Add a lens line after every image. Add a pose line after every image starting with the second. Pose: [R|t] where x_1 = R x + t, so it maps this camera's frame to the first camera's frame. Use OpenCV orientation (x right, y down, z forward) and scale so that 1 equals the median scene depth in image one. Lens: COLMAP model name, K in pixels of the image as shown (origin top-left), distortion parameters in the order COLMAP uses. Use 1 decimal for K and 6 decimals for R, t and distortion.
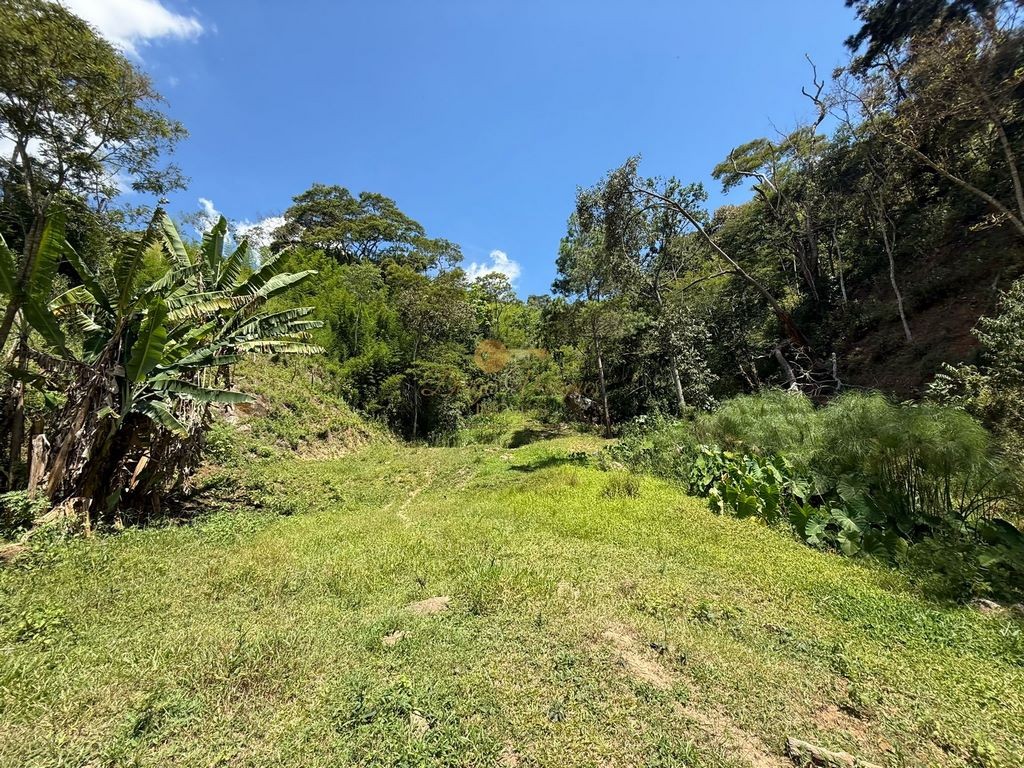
lens RADIAL K [[405.2, 0, 514.0], [0, 405.2, 383.9], [0, 0, 1]] dist [-0.001808, -0.000246]
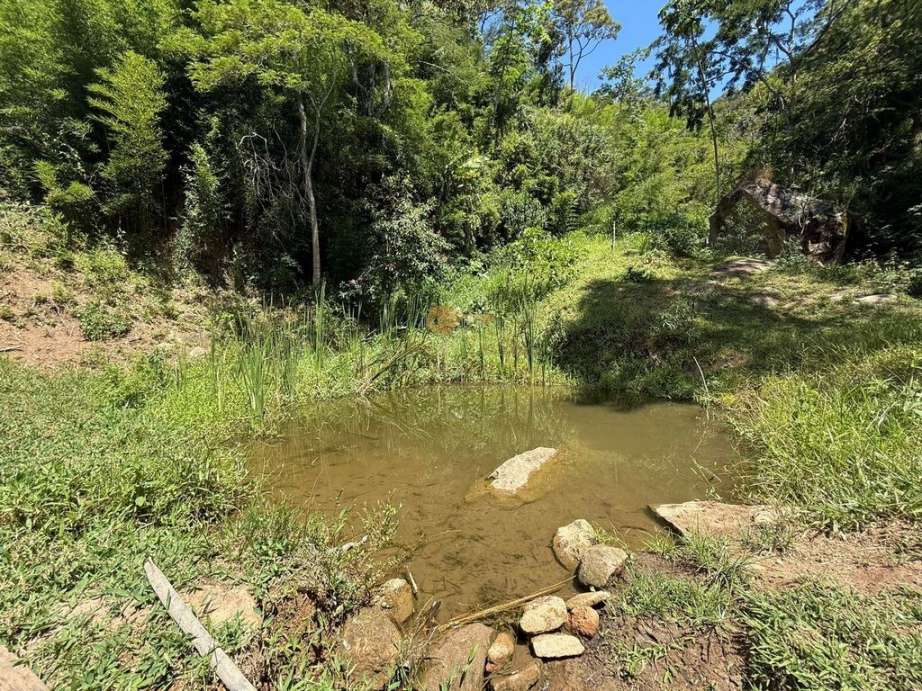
lens RADIAL K [[364.9, 0, 462.8], [0, 364.9, 345.4], [0, 0, 1]] dist [-0.001808, -0.000246]
pose [[0.942566, 0.059767, -0.328629, 0.003462], [0.041767, 0.955050, 0.293487, 0.062035], [0.331398, -0.290356, 0.897702, 0.566821]]
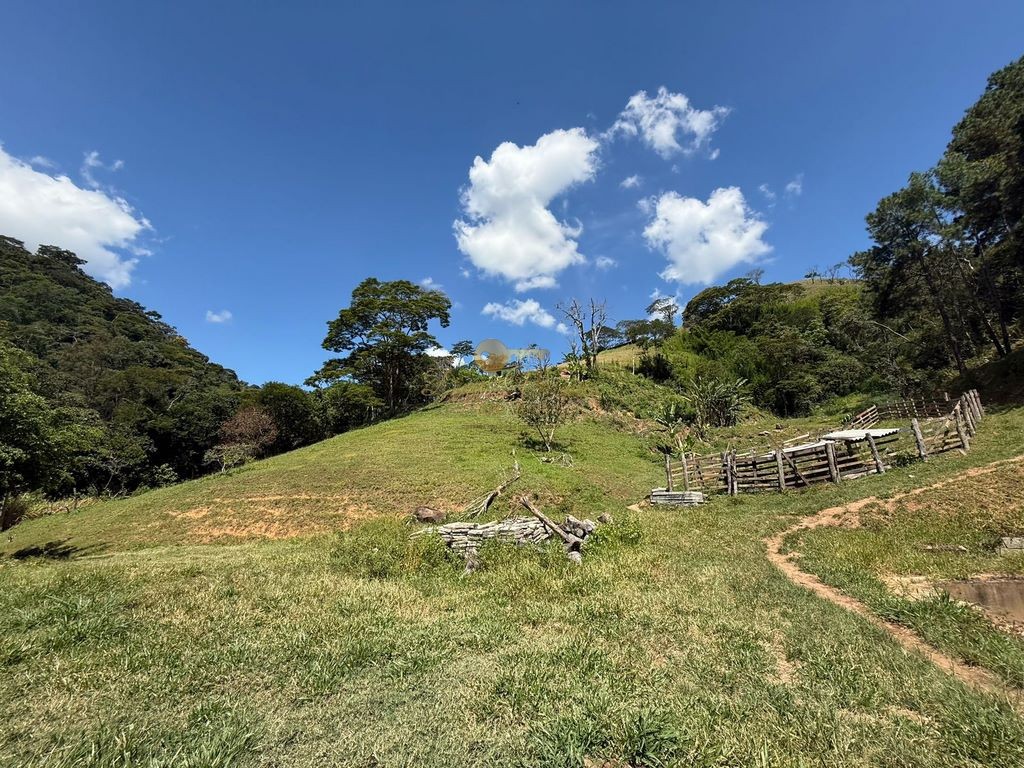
lens RADIAL K [[405.2, 0, 514.0], [0, 405.2, 383.9], [0, 0, 1]] dist [-0.001808, -0.000246]
pose [[0.650196, -0.156395, -0.743496, 0.327825], [0.170051, 0.983714, -0.058214, -0.115534], [0.740492, -0.088581, 0.666202, -1.112627]]
